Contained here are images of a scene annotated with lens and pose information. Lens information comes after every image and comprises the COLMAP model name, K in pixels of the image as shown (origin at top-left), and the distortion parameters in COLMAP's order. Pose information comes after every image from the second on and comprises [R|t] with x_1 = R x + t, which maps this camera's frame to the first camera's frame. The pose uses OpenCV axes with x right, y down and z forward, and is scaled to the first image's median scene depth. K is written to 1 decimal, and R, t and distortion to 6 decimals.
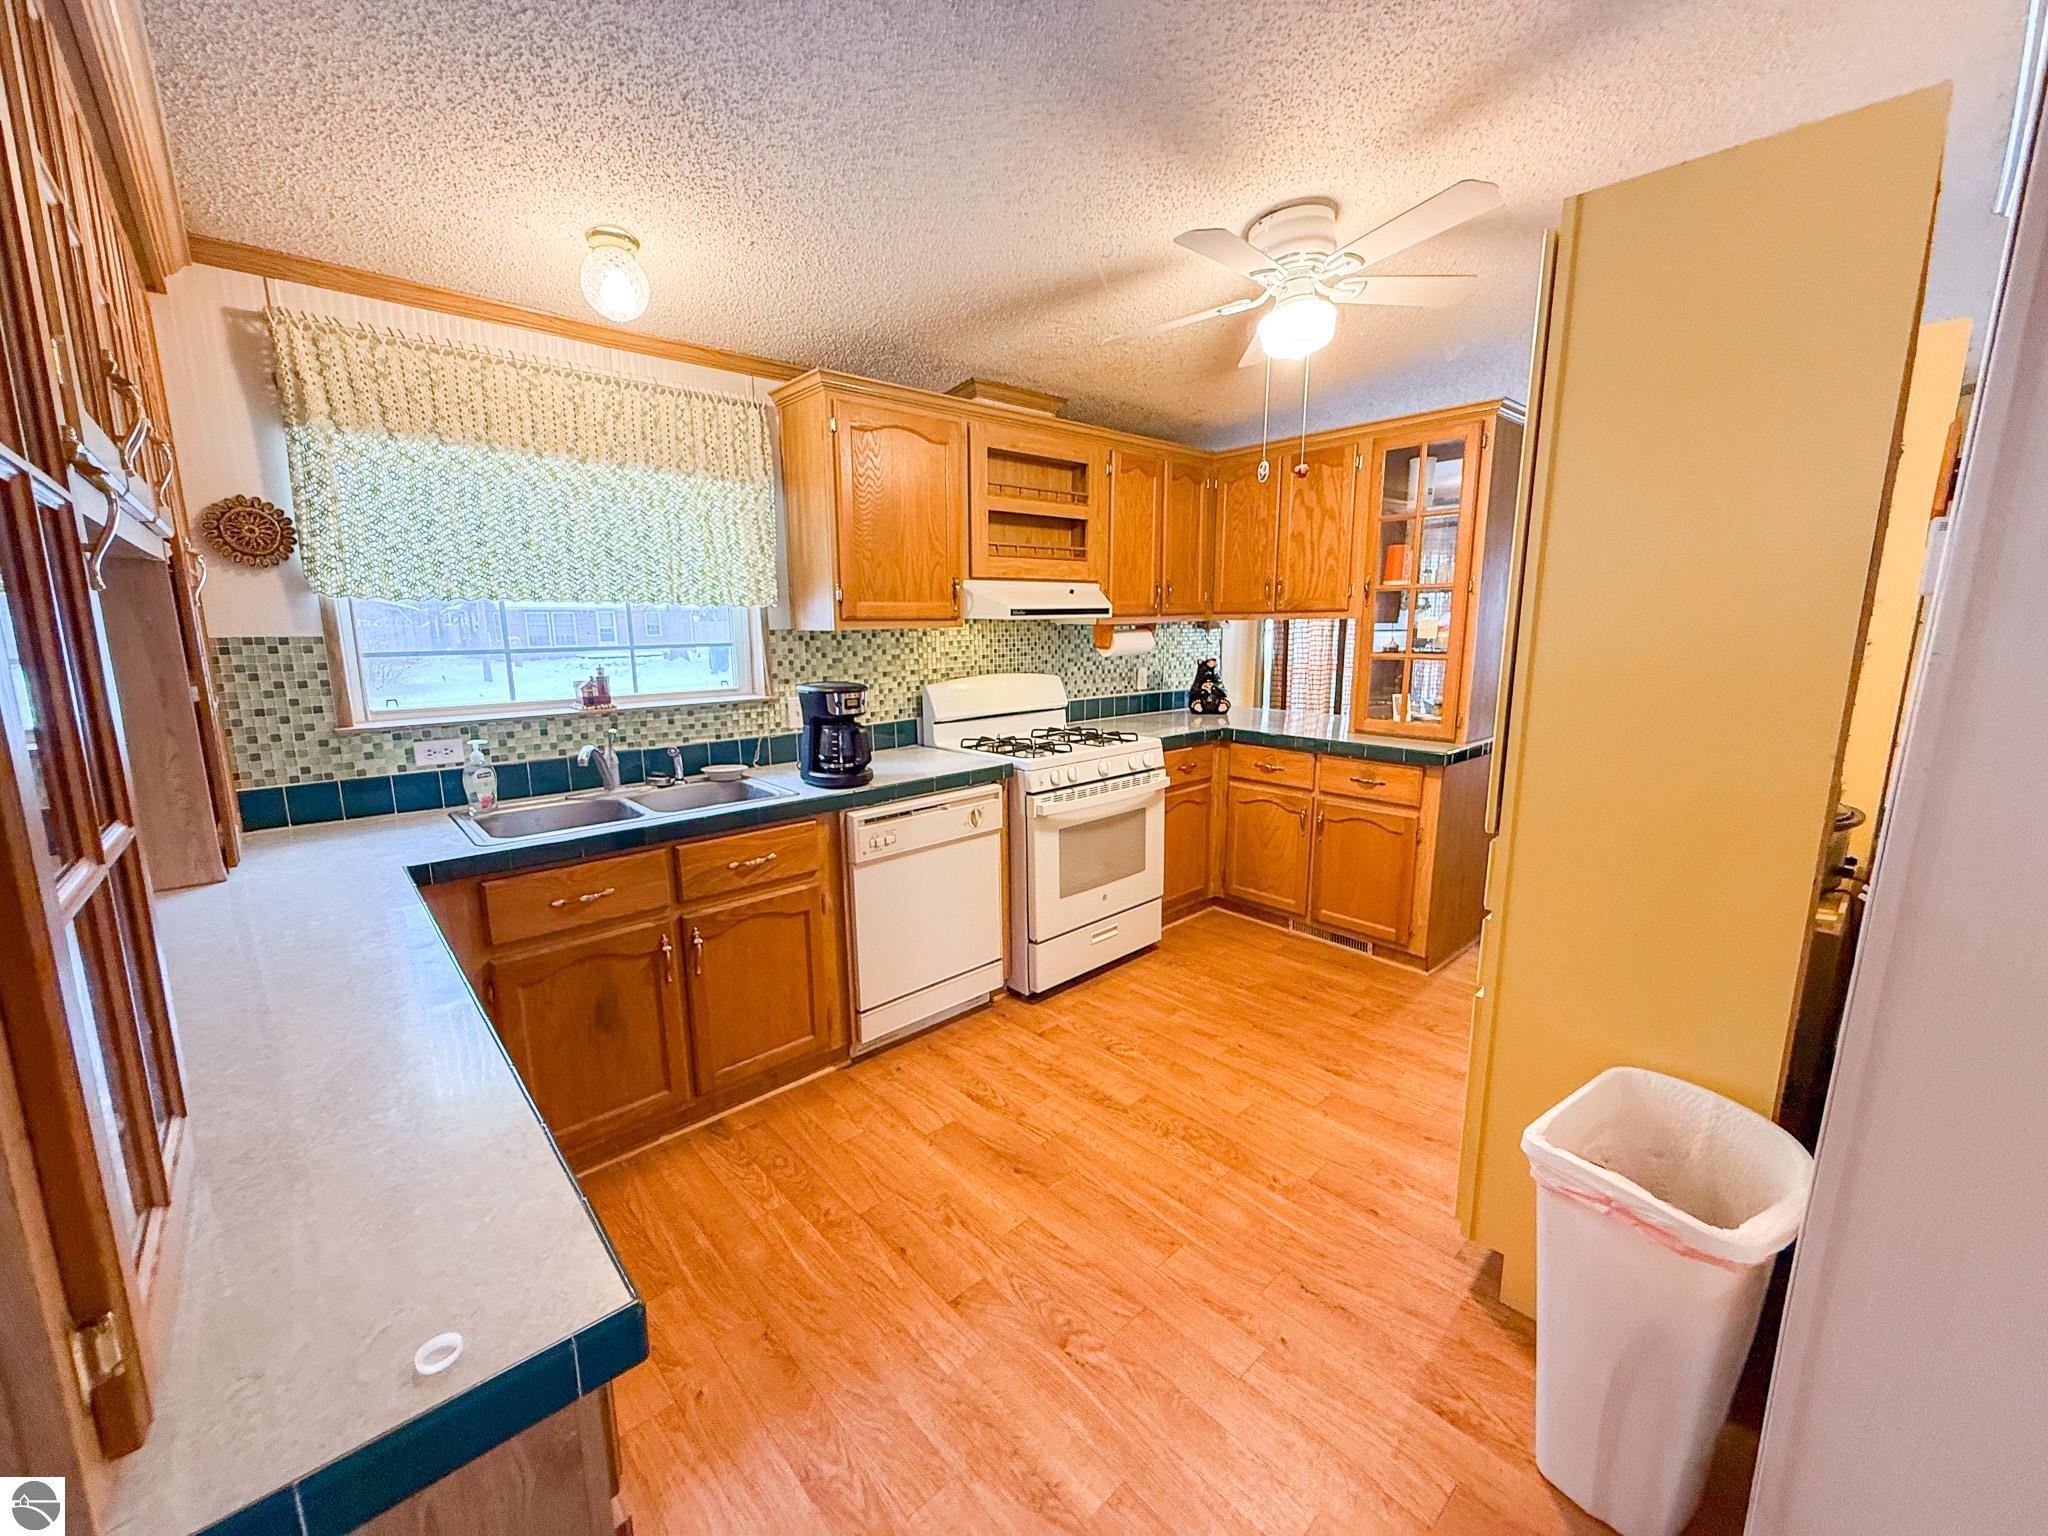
lens RADIAL K [[817.4, 0, 1016.8], [0, 817.4, 764.6], [0, 0, 1]] dist [0.001819, -0.000047]
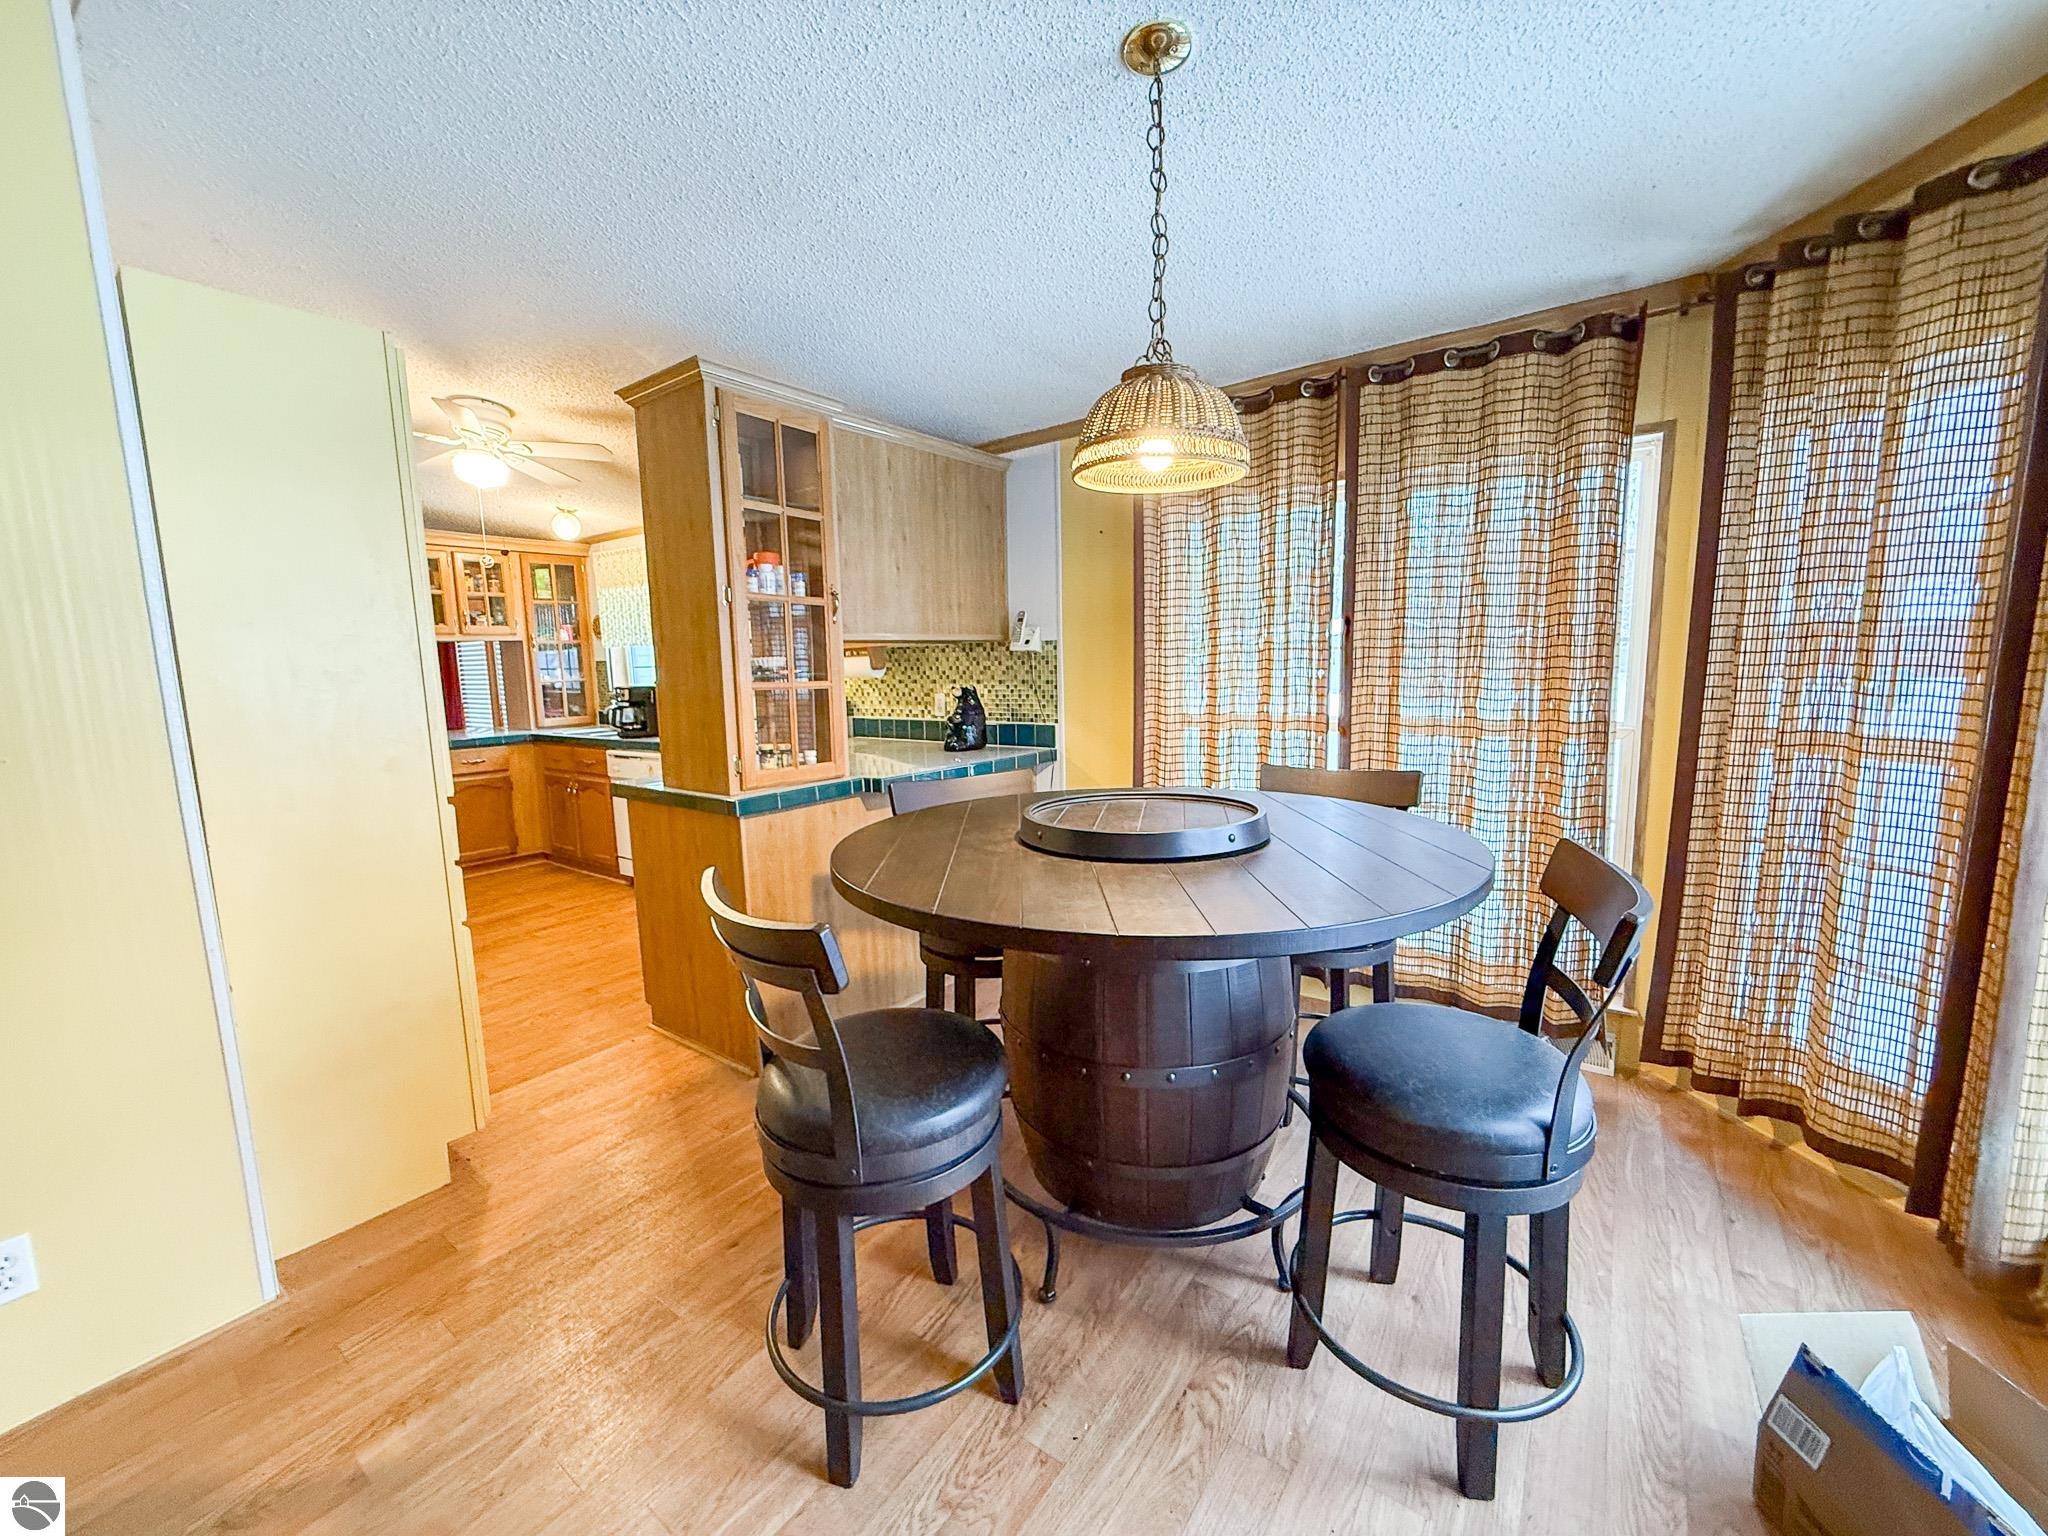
lens RADIAL K [[817.4, 0, 1016.8], [0, 817.4, 764.6], [0, 0, 1]] dist [0.001819, -0.000047]
pose [[0.186705, 0.129917, -0.973788, 1.623273], [-0.146646, 0.983798, 0.103136, -0.217060], [0.971409, 0.123546, 0.202732, 1.325645]]
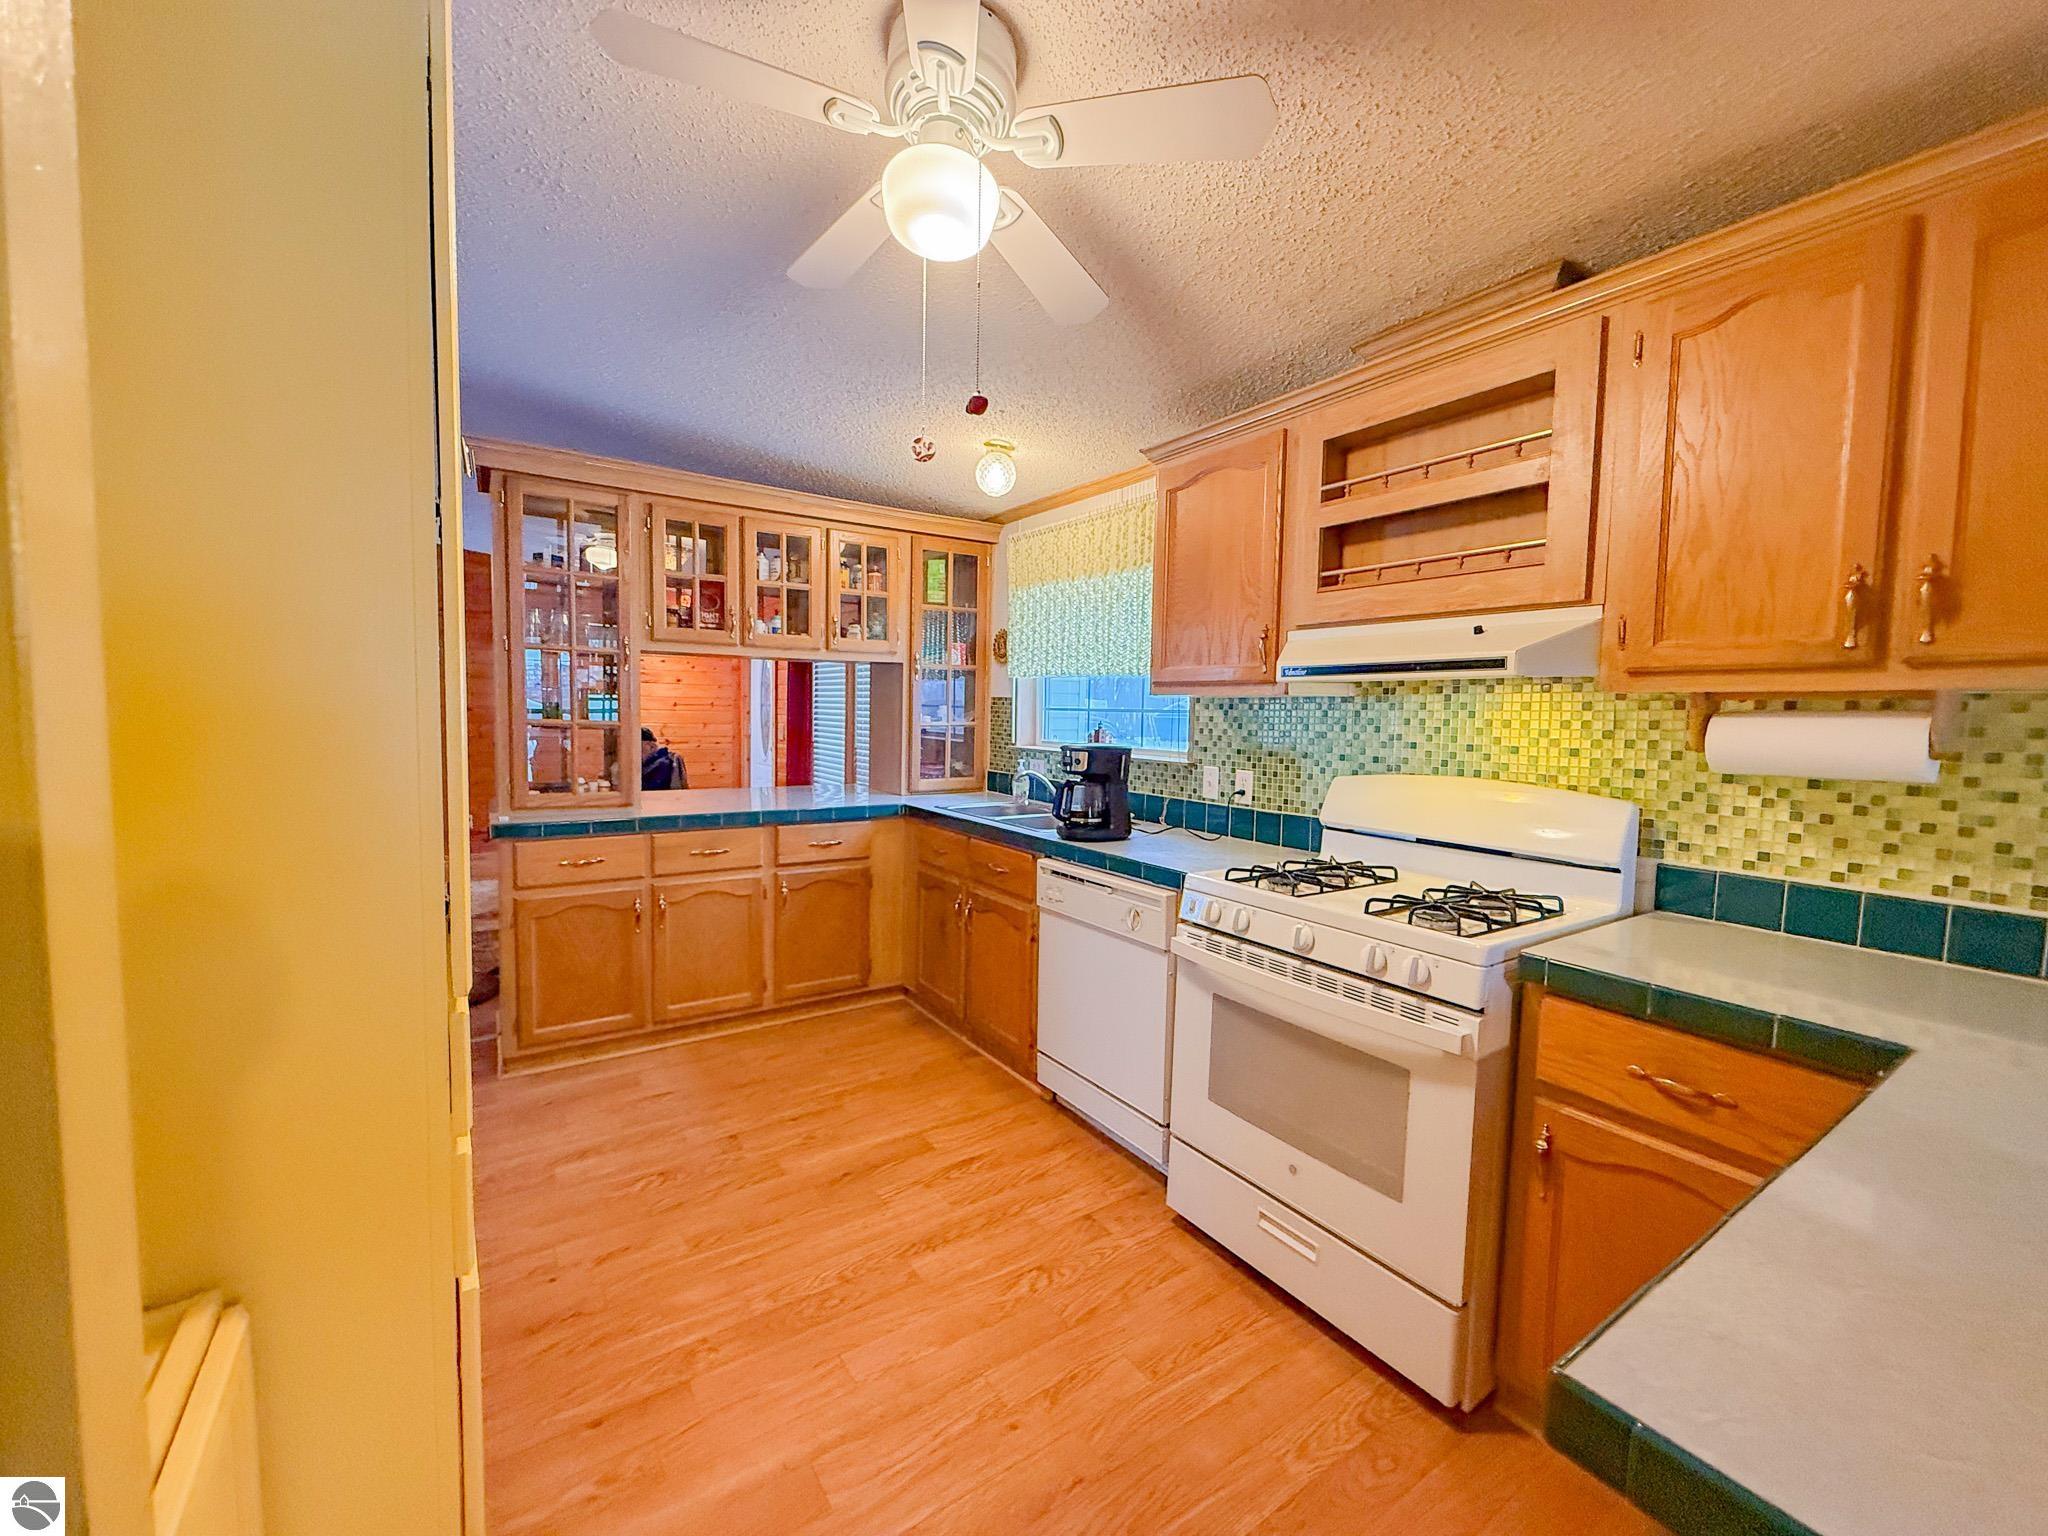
lens RADIAL K [[817.4, 0, 1016.8], [0, 817.4, 764.6], [0, 0, 1]] dist [0.001819, -0.000047]
pose [[-0.153131, 0.075271, -0.985335, 0.737650], [-0.188849, 0.976489, 0.103945, -0.144873], [0.969993, 0.201997, -0.135316, 0.923970]]
